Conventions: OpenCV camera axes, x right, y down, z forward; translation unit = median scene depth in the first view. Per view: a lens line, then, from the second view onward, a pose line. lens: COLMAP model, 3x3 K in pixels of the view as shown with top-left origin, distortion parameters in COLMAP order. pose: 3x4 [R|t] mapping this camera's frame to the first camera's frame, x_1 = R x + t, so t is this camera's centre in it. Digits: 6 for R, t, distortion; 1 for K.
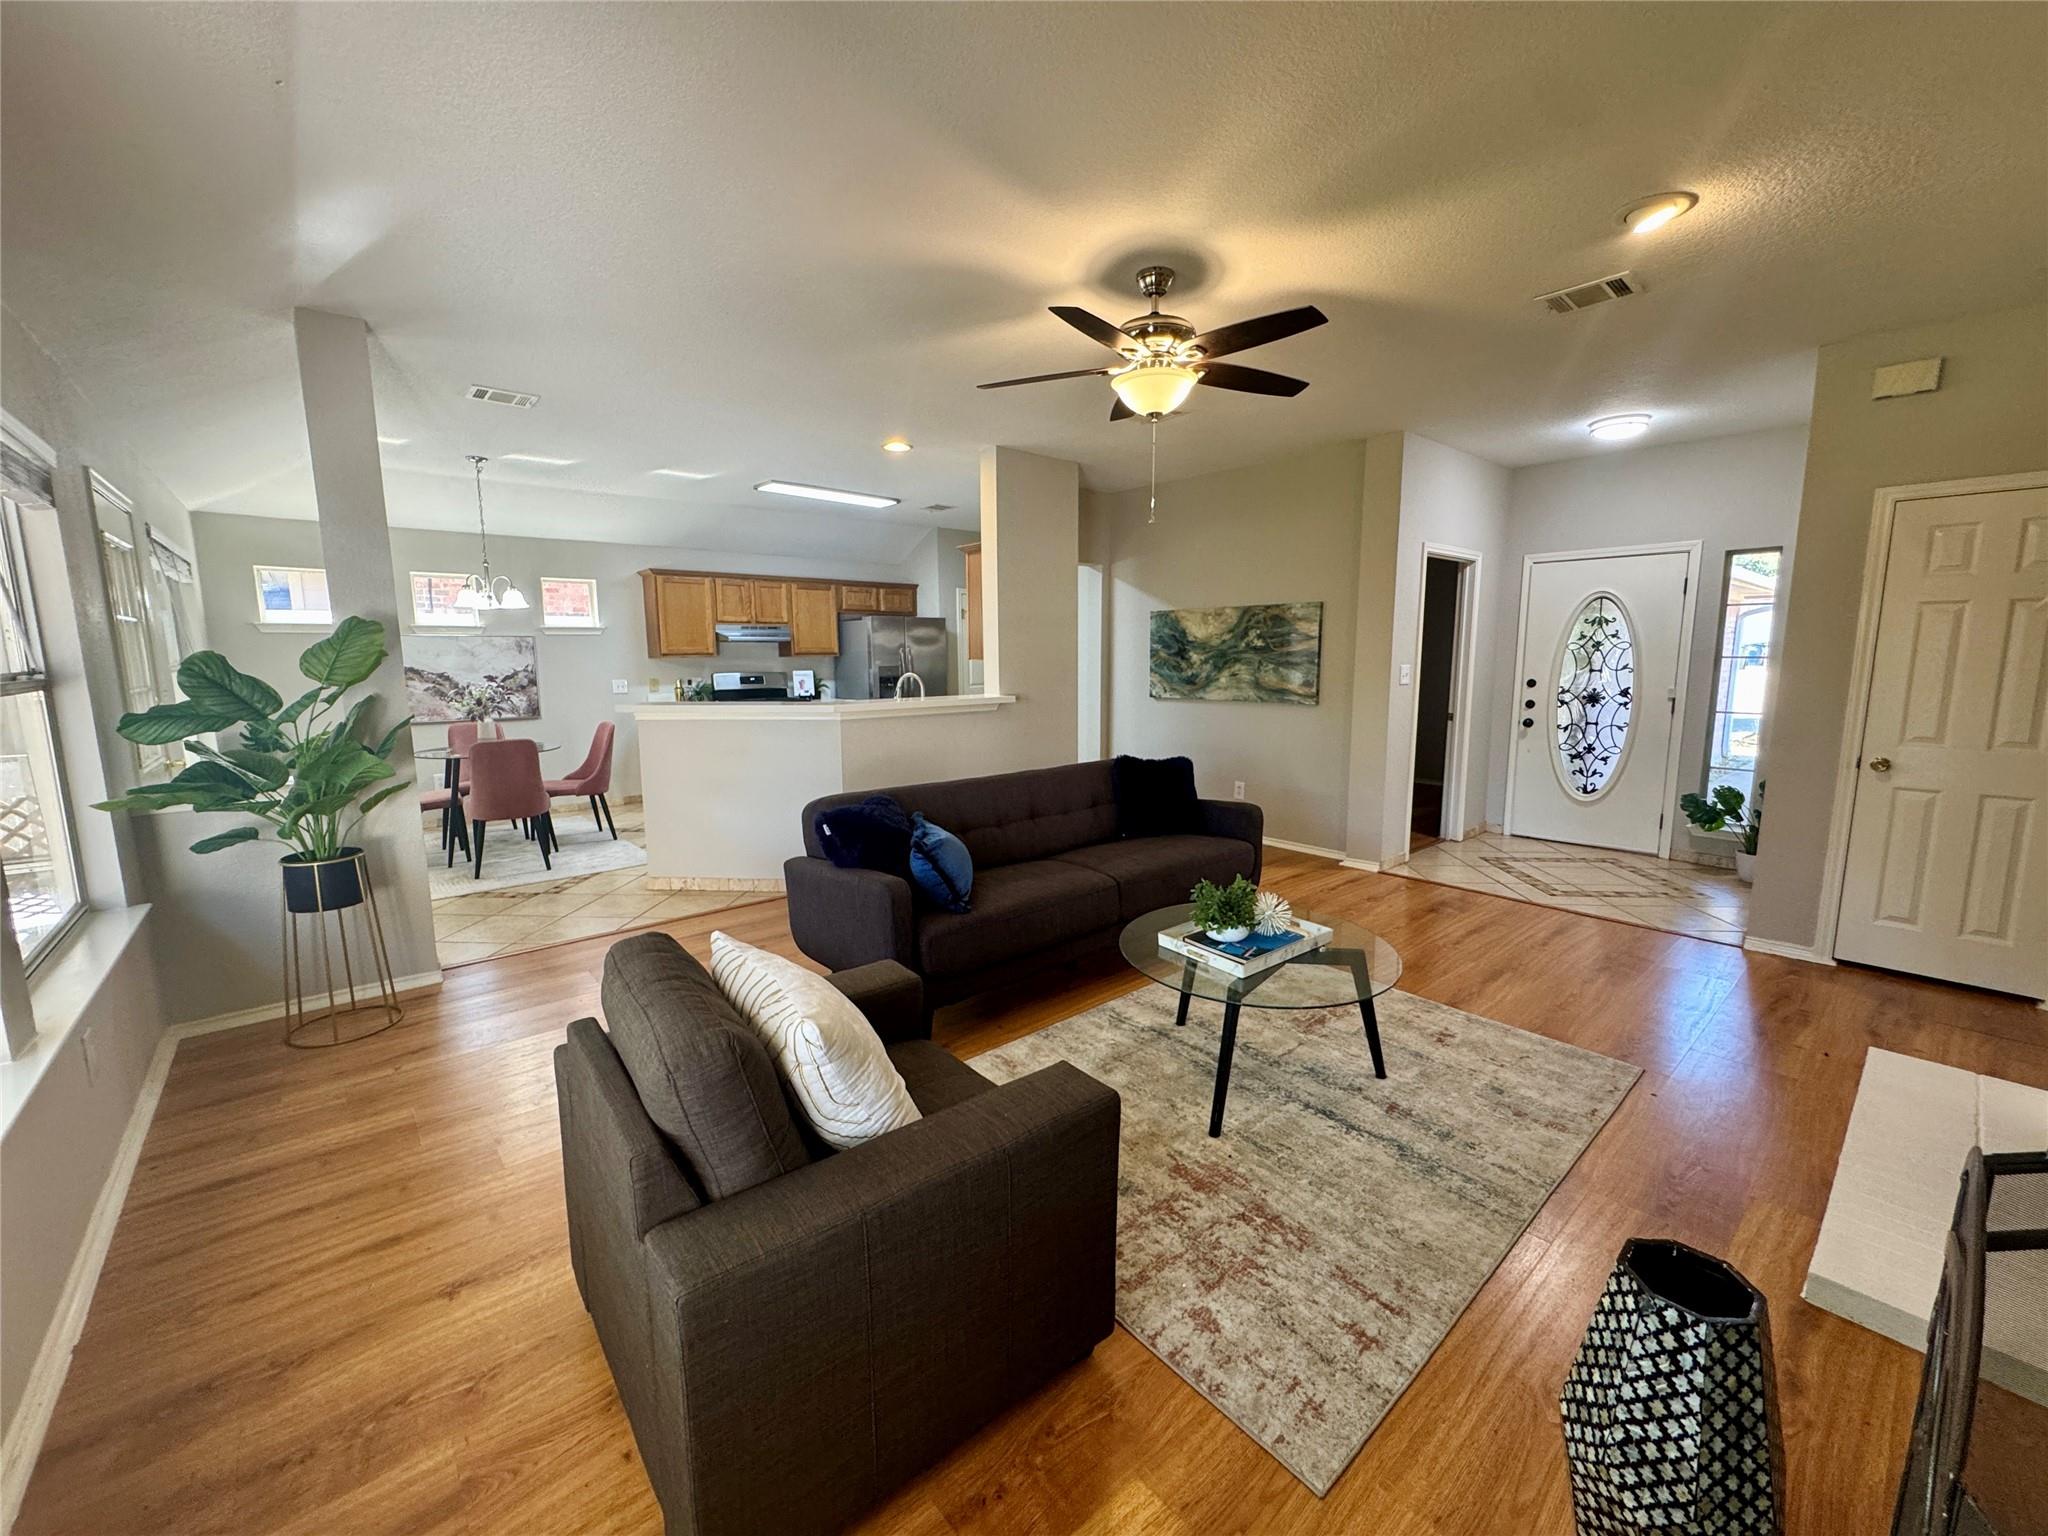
lens RADIAL K [[815.8, 0, 1027.2], [0, 815.8, 764.7], [0, 0, 1]] dist [-0.001714, -0.000324]
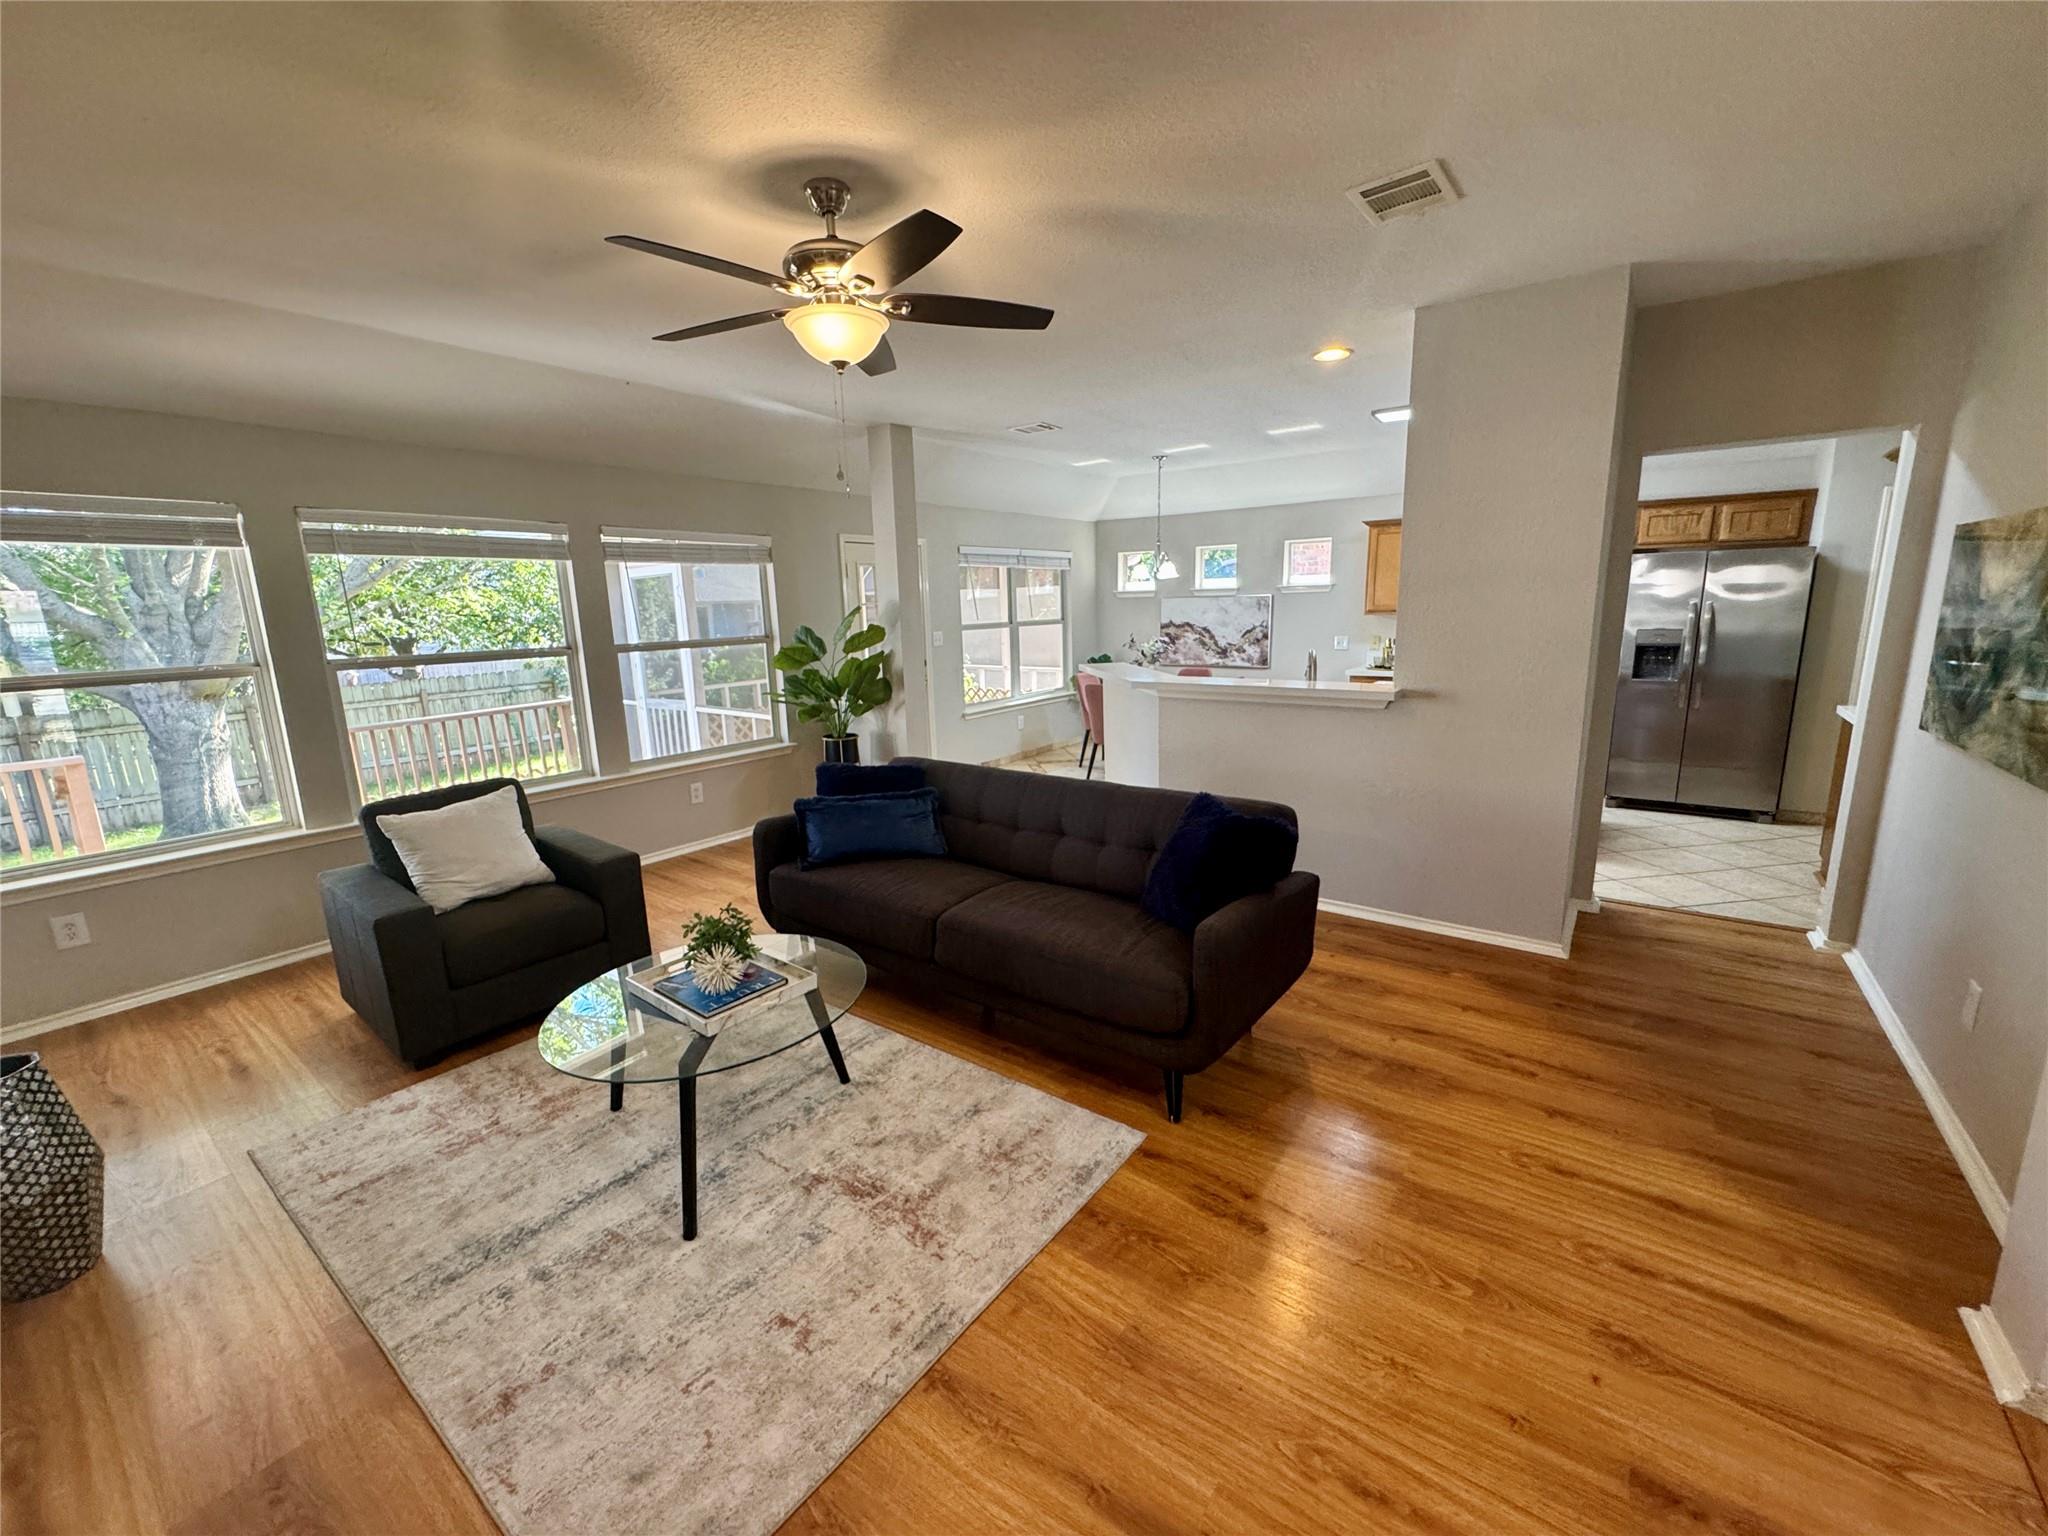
lens RADIAL K [[815.8, 0, 1027.2], [0, 815.8, 764.7], [0, 0, 1]] dist [-0.001714, -0.000324]
pose [[0.217238, 0.189361, -0.957575, 0.483885], [-0.111271, 0.979412, 0.168436, -0.087862], [0.969756, 0.069960, 0.233835, 0.464156]]
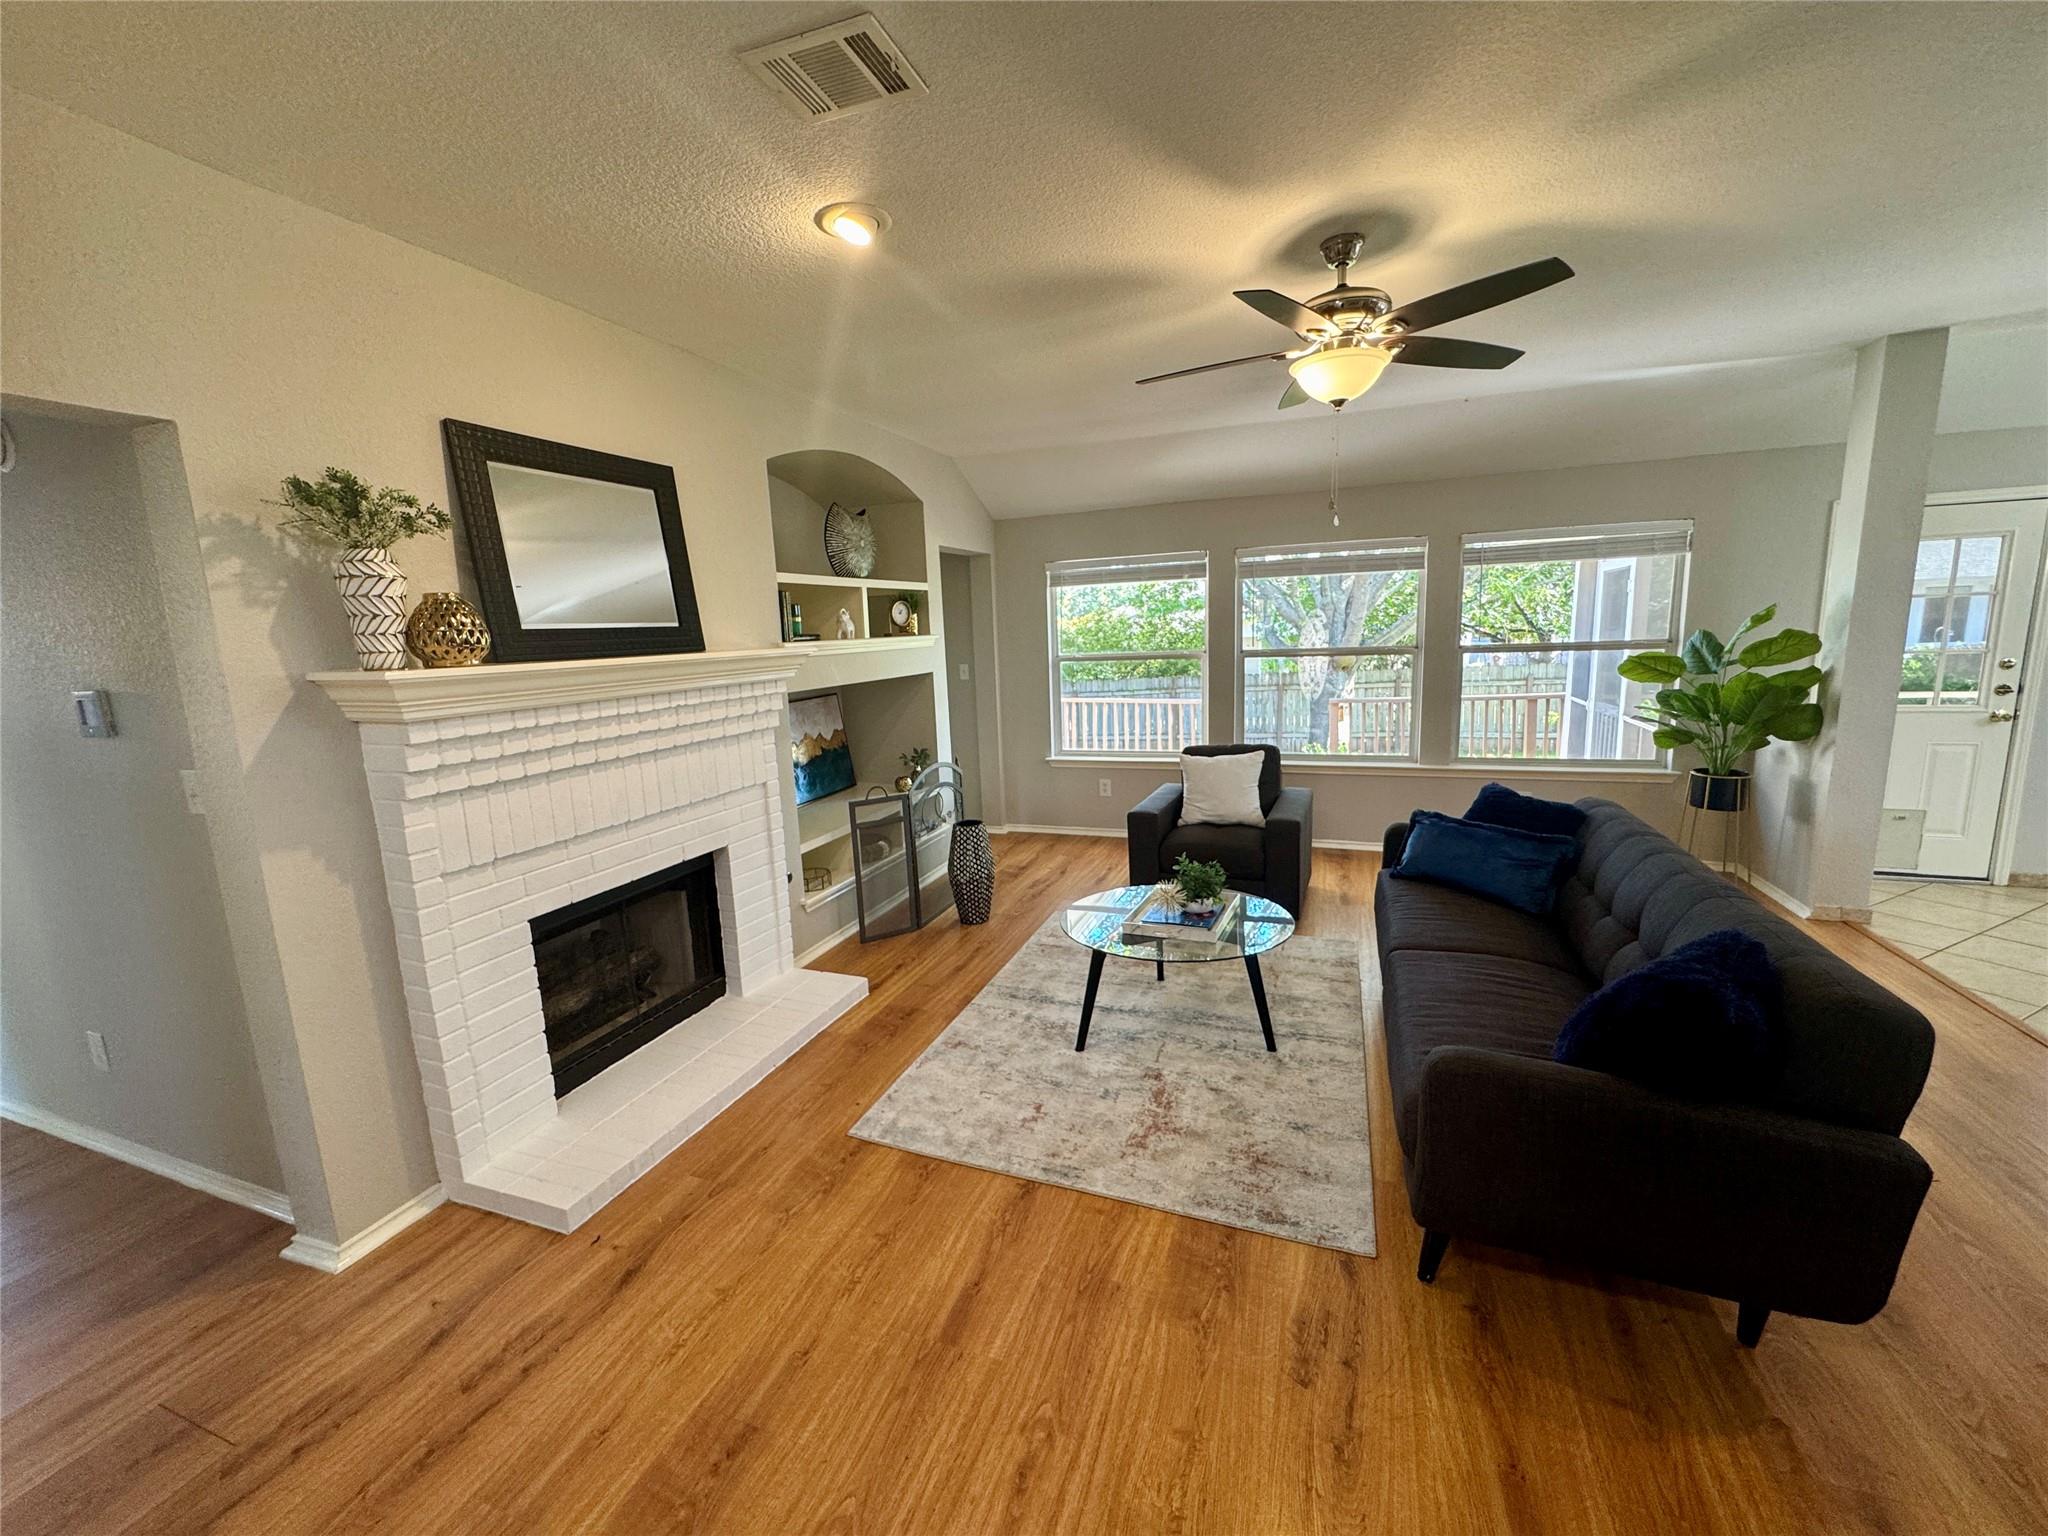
lens RADIAL K [[815.8, 0, 1027.2], [0, 815.8, 764.7], [0, 0, 1]] dist [-0.001714, -0.000324]
pose [[-0.878918, 0.118252, -0.462081, 0.413750], [-0.022911, 0.957195, 0.288536, -0.136976], [0.476422, 0.264186, -0.838587, 0.767537]]
